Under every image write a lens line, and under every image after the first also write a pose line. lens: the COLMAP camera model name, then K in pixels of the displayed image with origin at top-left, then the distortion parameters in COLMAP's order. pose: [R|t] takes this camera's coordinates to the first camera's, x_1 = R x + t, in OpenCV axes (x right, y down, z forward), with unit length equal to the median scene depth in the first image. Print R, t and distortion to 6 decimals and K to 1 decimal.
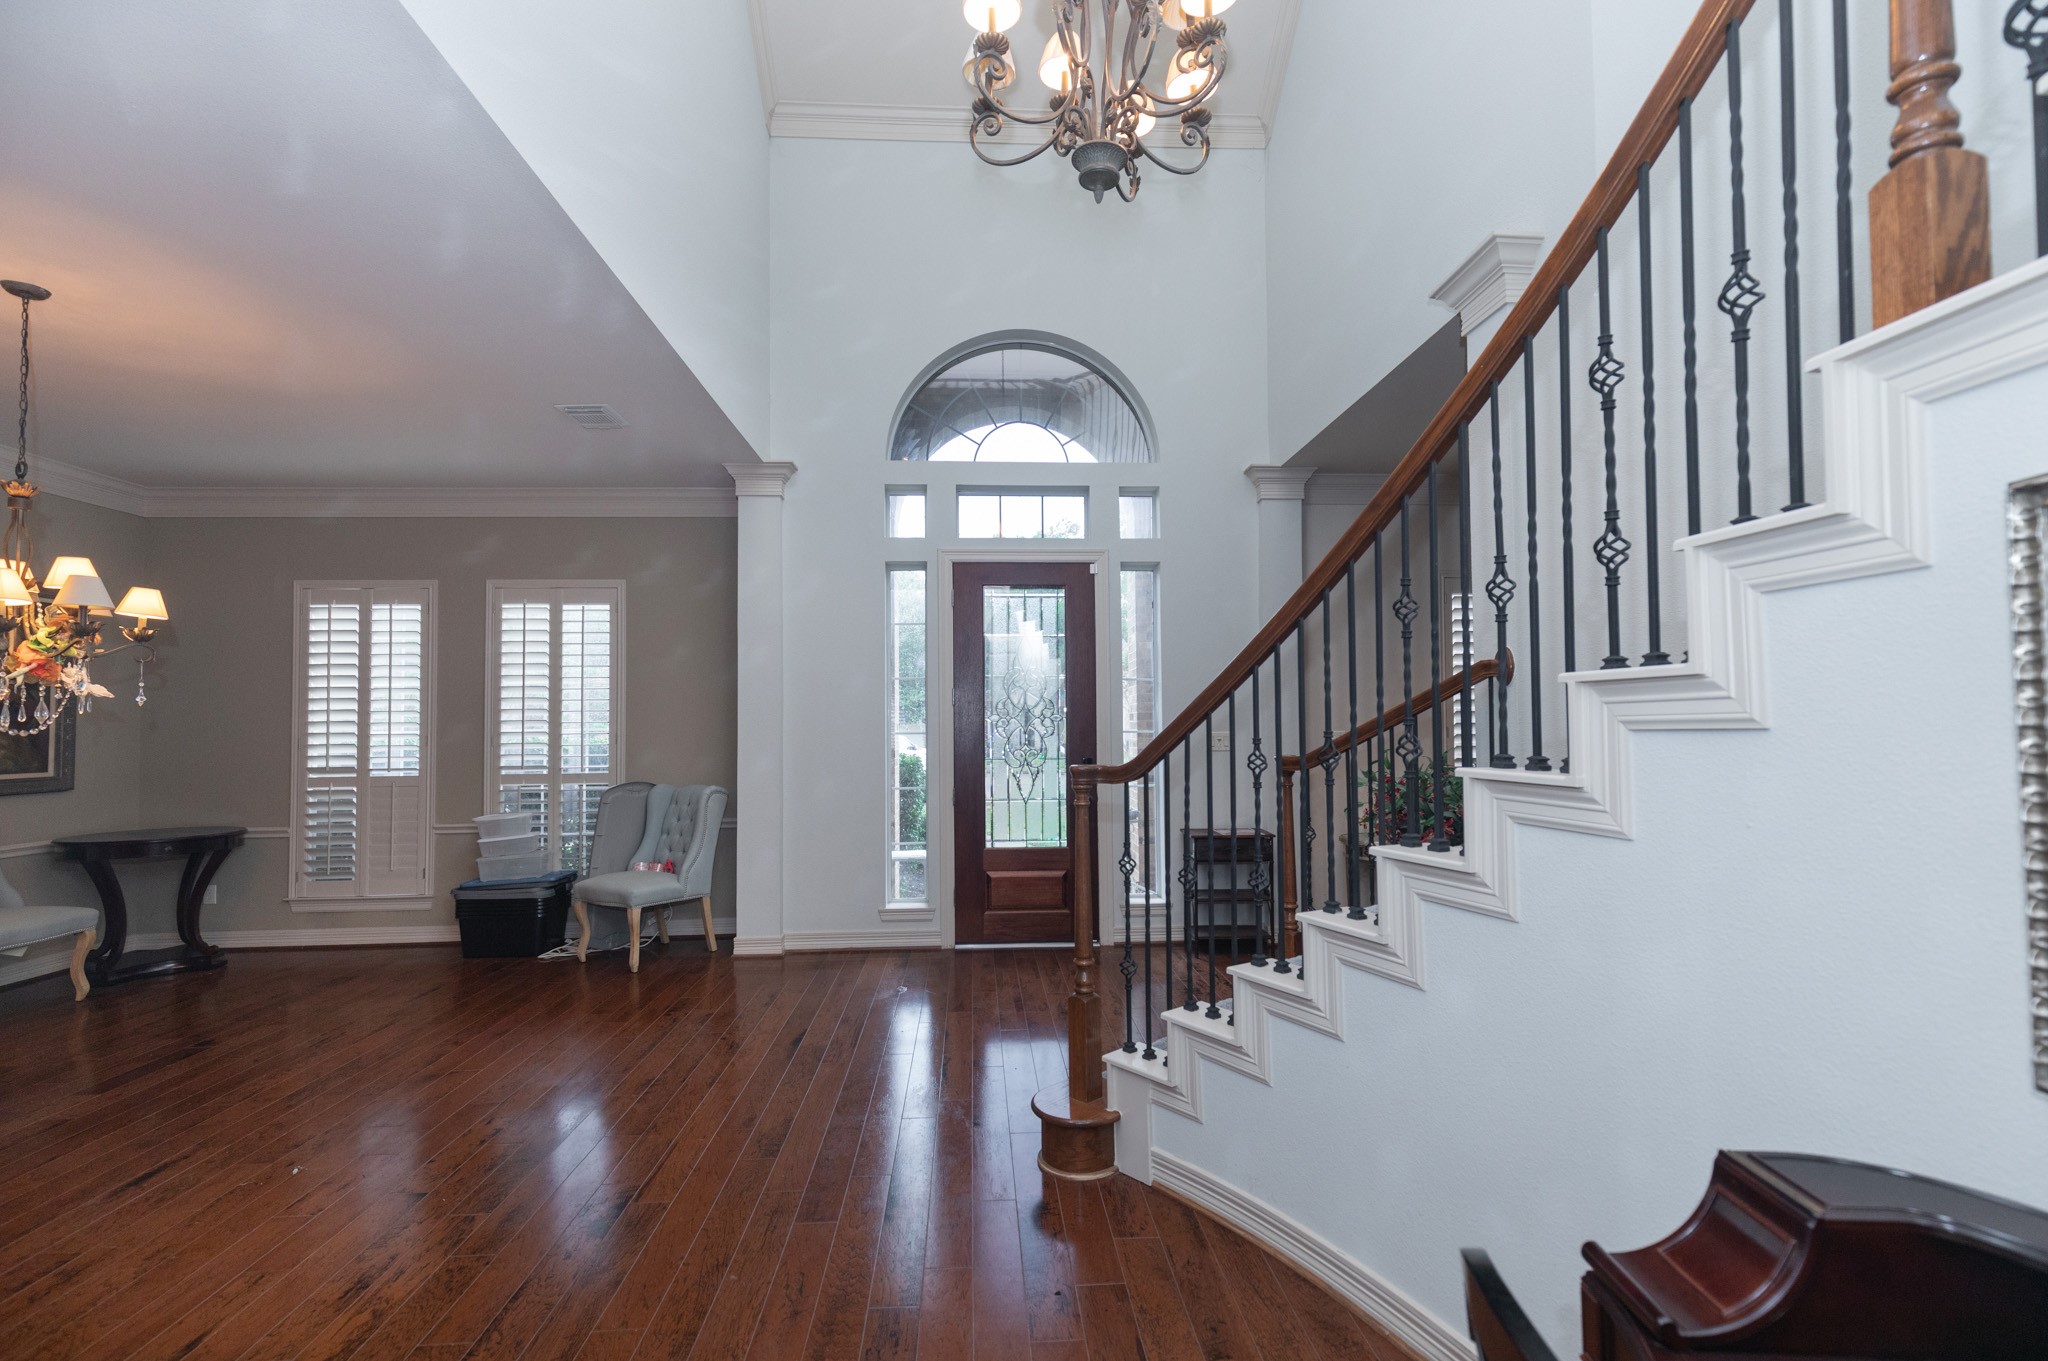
lens RADIAL K [[933.1, 0, 1020.4], [0, 933.1, 686.2], [0, 0, 1]] dist [0.004421, 0.000710]
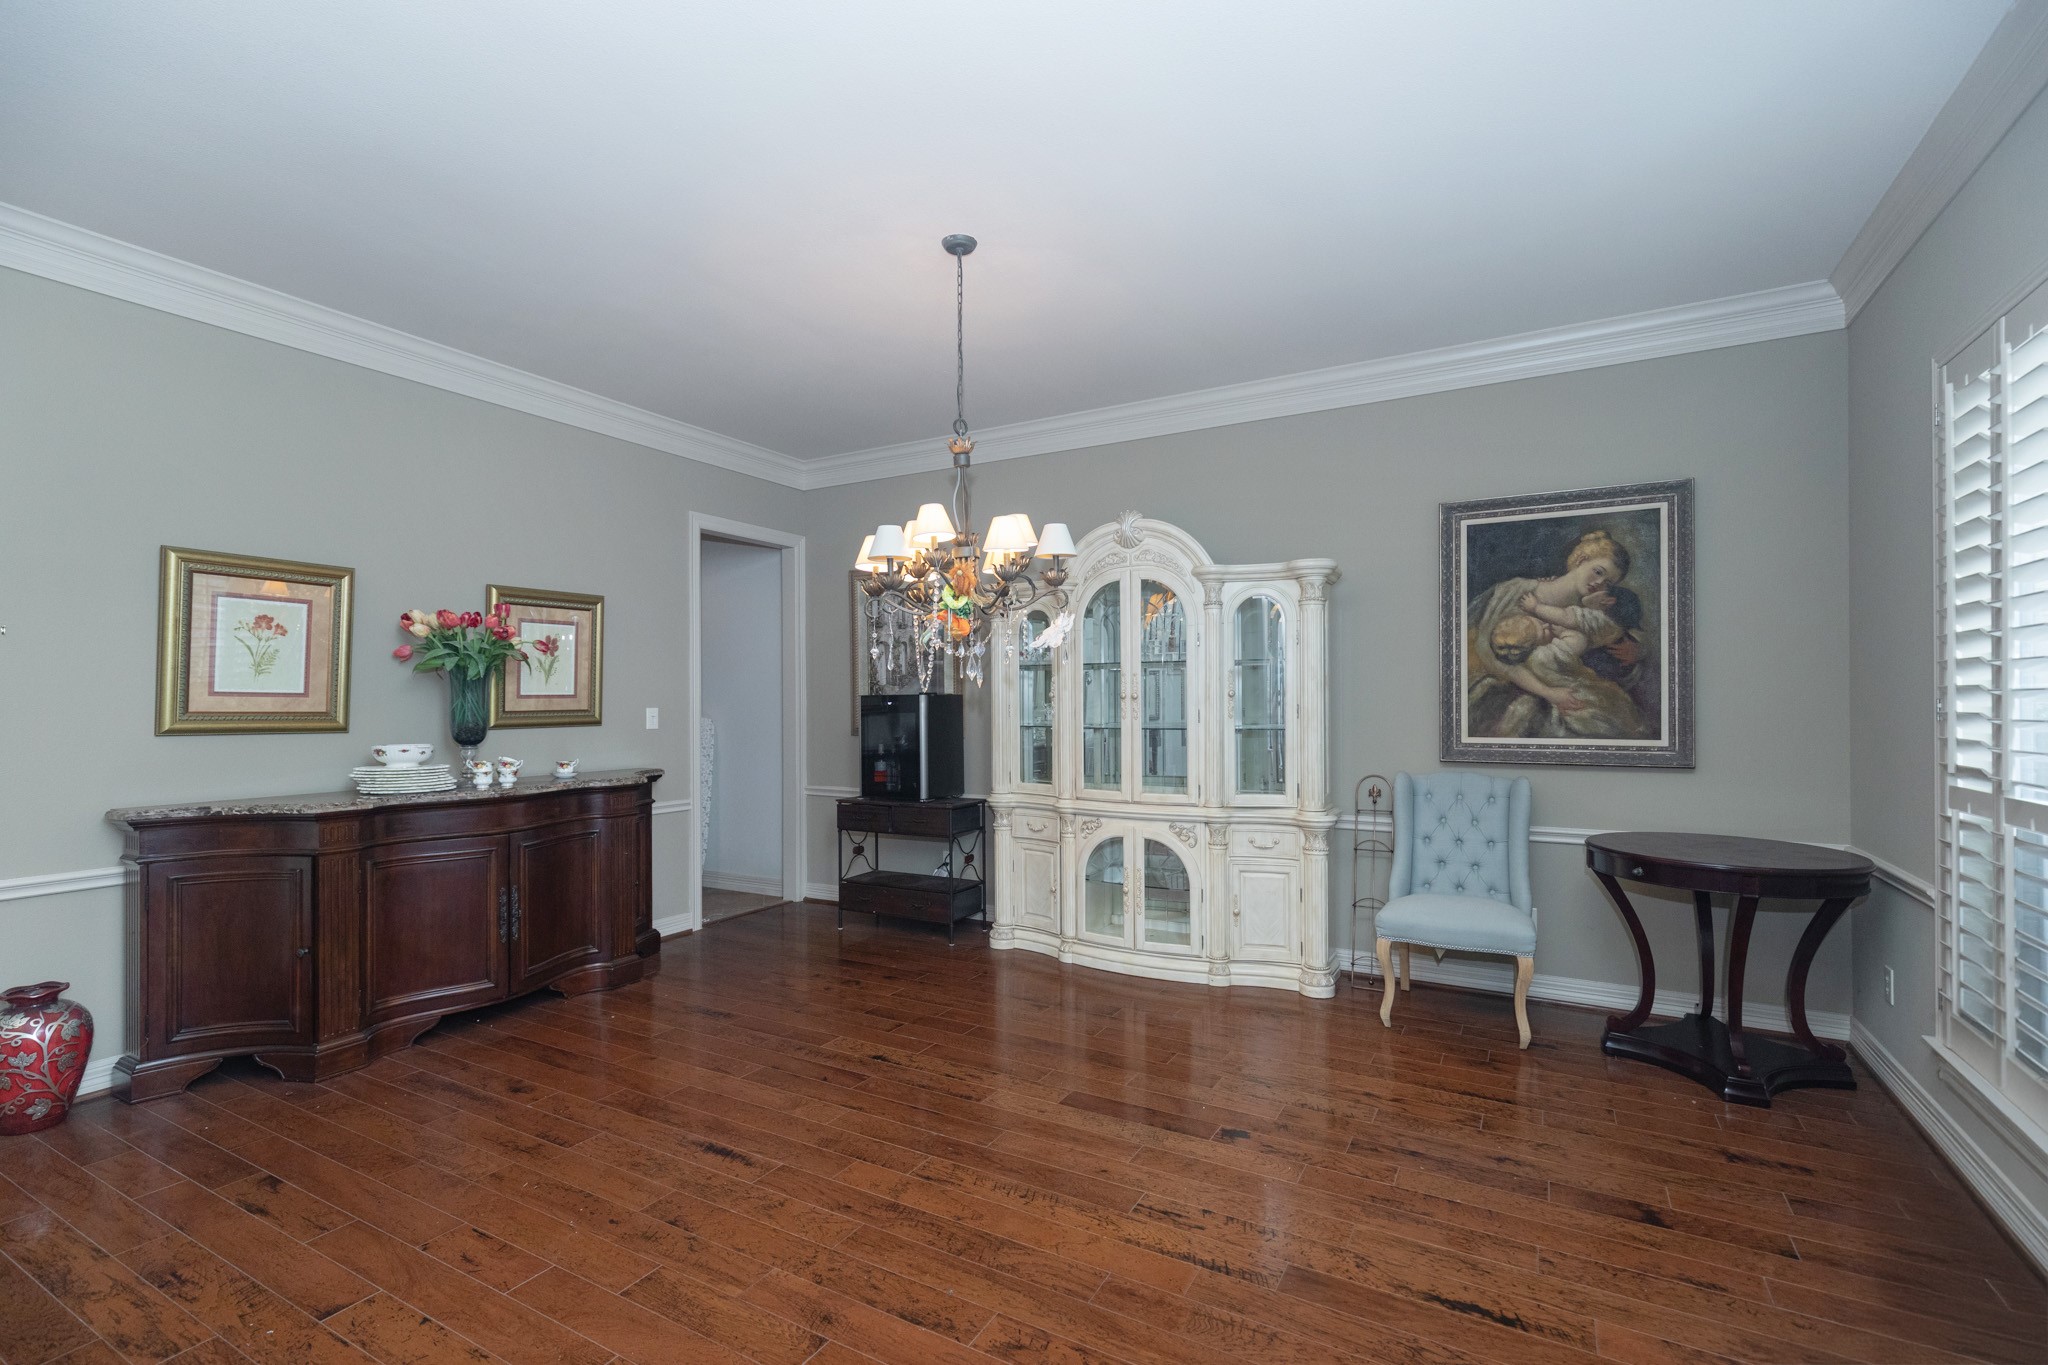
lens RADIAL K [[933.1, 0, 1038.8], [0, 933.1, 679.7], [0, 0, 1]] dist [0.004421, 0.000710]
pose [[-0.526959, 0.003430, -0.849884, -0.229991], [0.046738, 0.998596, -0.024949, 0.060128], [0.848604, -0.052869, -0.526380, 1.460422]]
